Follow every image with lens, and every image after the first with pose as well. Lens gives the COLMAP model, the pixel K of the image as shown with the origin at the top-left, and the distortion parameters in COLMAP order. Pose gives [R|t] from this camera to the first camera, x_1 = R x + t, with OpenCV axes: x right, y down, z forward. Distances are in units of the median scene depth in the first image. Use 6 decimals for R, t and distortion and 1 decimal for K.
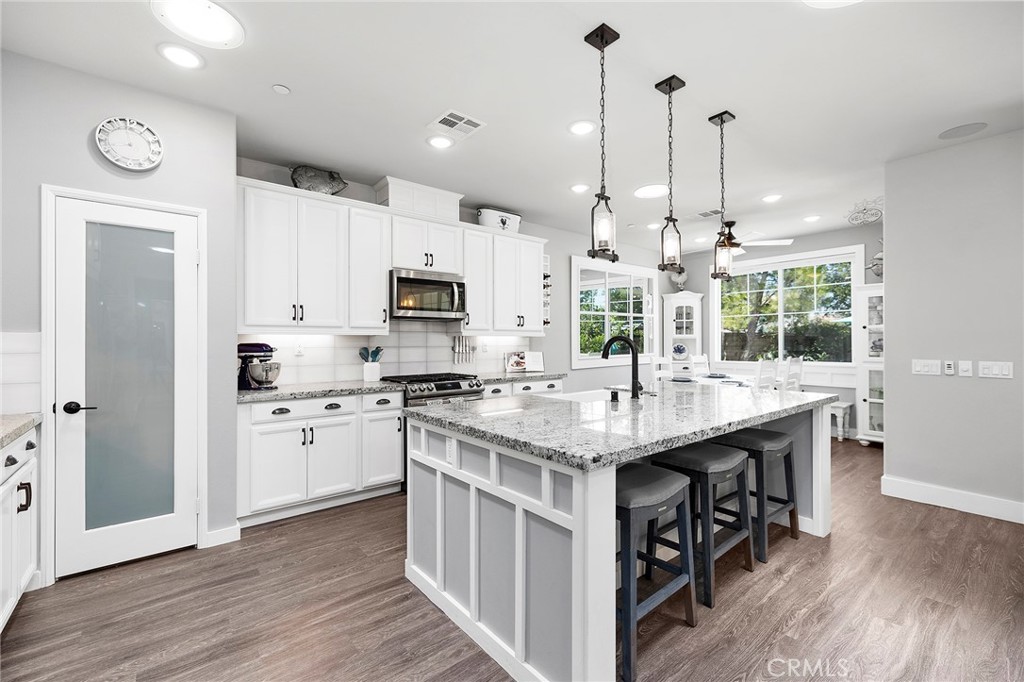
lens RADIAL K [[433.2, 0, 503.7], [0, 433.2, 340.6], [0, 0, 1]] dist [0.002649, -0.000452]
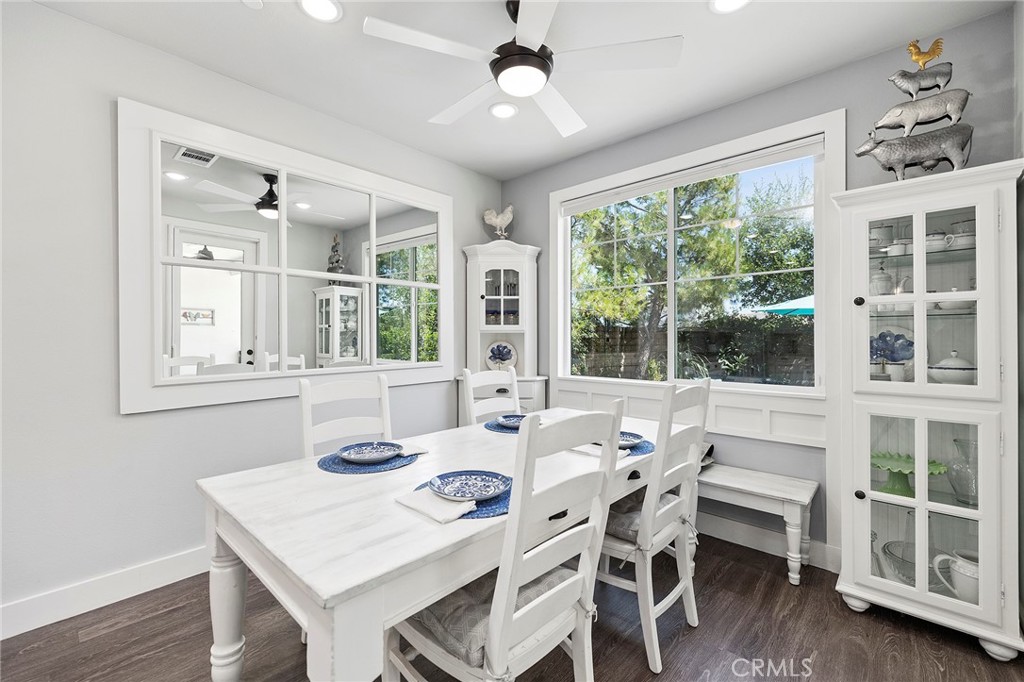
lens RADIAL K [[433.2, 0, 505.5], [0, 433.2, 339.4], [0, 0, 1]] dist [0.002649, -0.000452]
pose [[0.989242, 0.000672, 0.146284, 0.577452], [-0.001186, 0.999993, 0.003425, 0.001791], [-0.146281, -0.003562, 0.989237, 0.821169]]
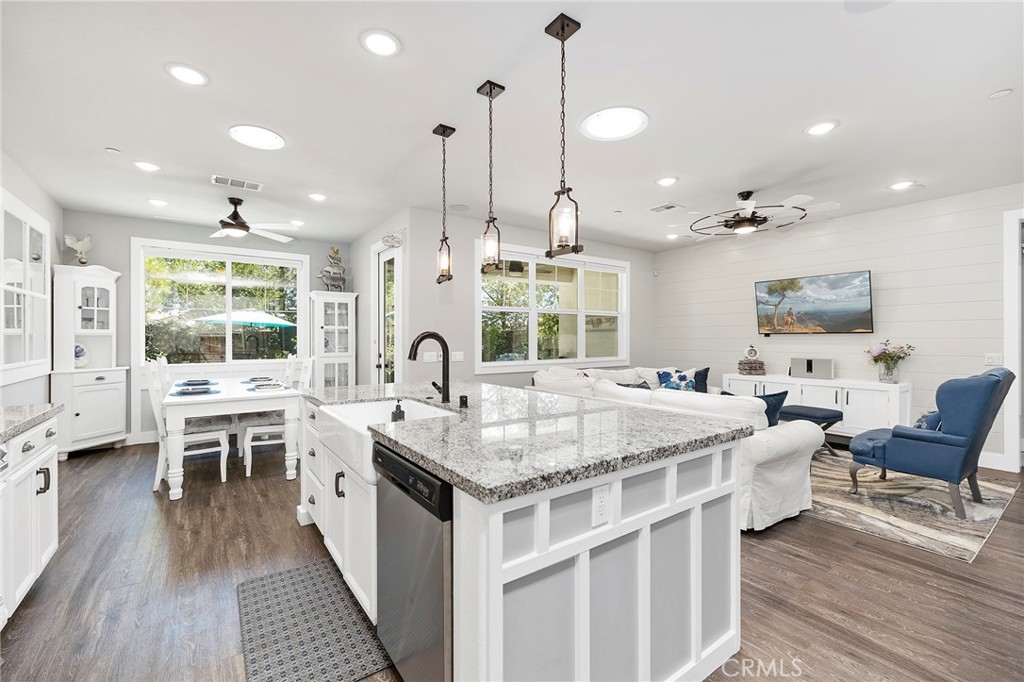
lens RADIAL K [[433.2, 0, 507.8], [0, 433.2, 339.3], [0, 0, 1]] dist [0.002649, -0.000452]
pose [[0.052559, 0.002507, 0.998615, -0.378552], [-0.002118, 0.999995, -0.002399, 0.003020], [-0.998616, -0.001989, 0.052564, 0.536938]]
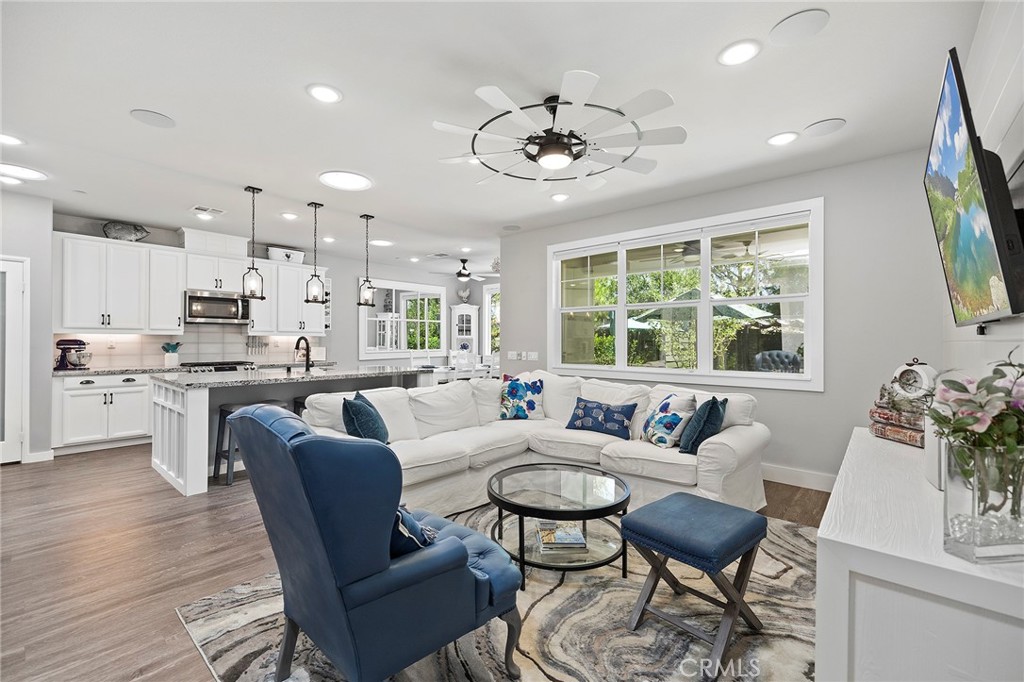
lens RADIAL K [[433.2, 0, 508.9], [0, 433.2, 340.5], [0, 0, 1]] dist [0.002649, -0.000452]
pose [[0.984408, 0.006335, 0.175788, 0.526488], [-0.006708, 0.999976, 0.001525, -0.002437], [-0.175775, -0.002680, 0.984427, -0.606218]]
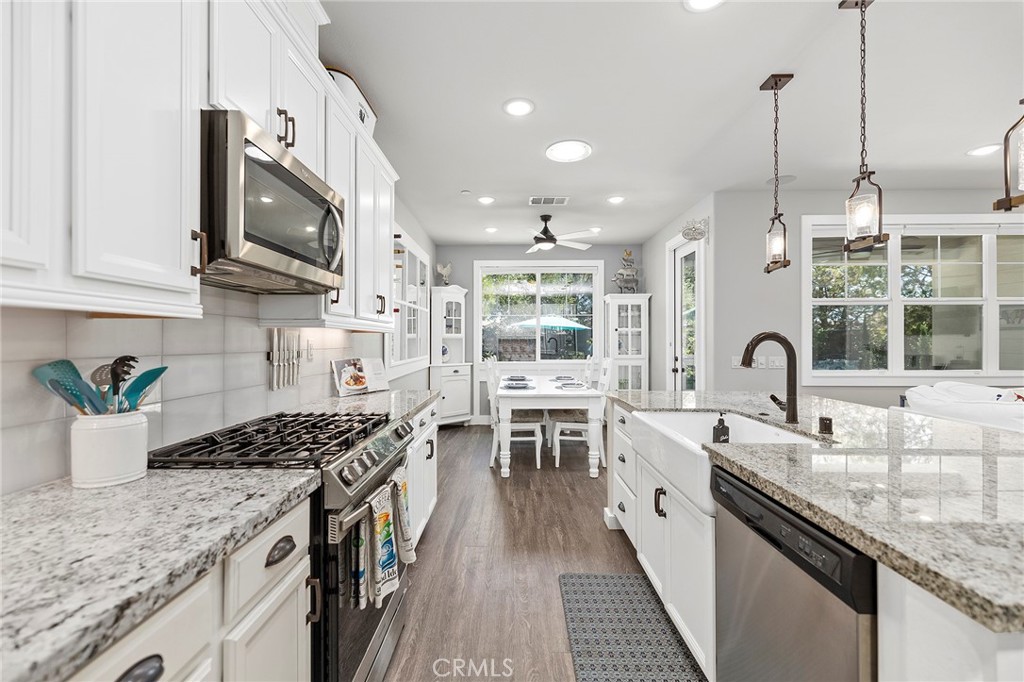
lens RADIAL K [[433.2, 0, 503.3], [0, 433.2, 339.3], [0, 0, 1]] dist [0.002649, -0.000452]
pose [[0.634731, 0.006432, 0.772706, -0.342933], [-0.003516, 0.999979, -0.005435, 0.003082], [-0.772725, 0.000733, 0.634740, 0.595840]]
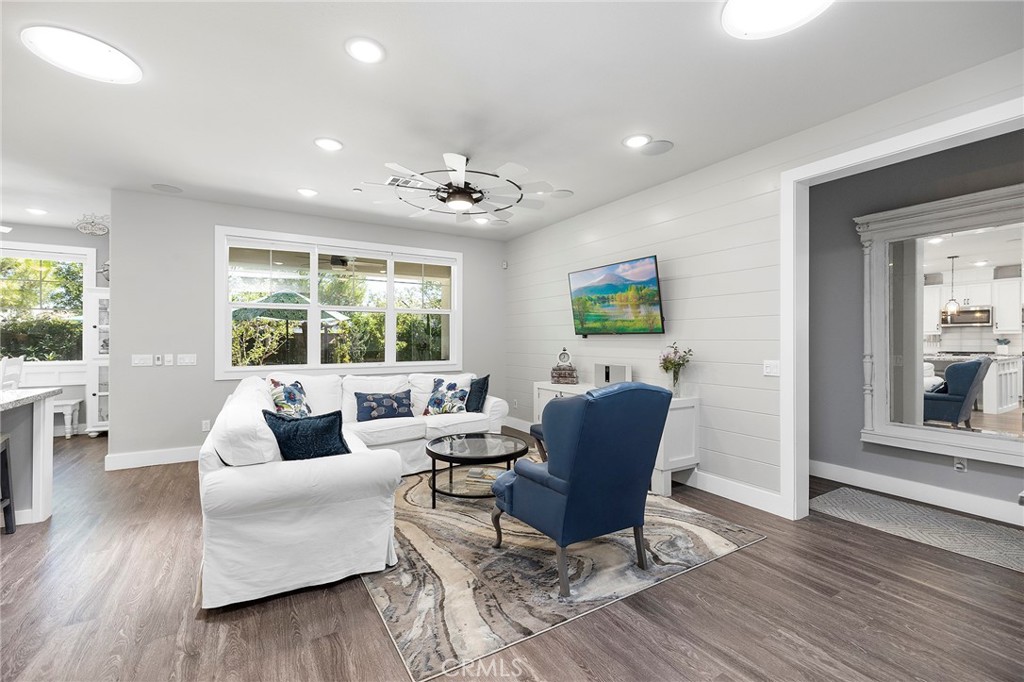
lens RADIAL K [[433.2, 0, 509.3], [0, 433.2, 339.4], [0, 0, 1]] dist [0.002649, -0.000452]
pose [[0.126939, 0.006250, 0.991891, -0.126640], [-0.005854, 0.999967, -0.005552, 0.000349], [-0.991893, -0.005102, 0.126971, -0.188219]]
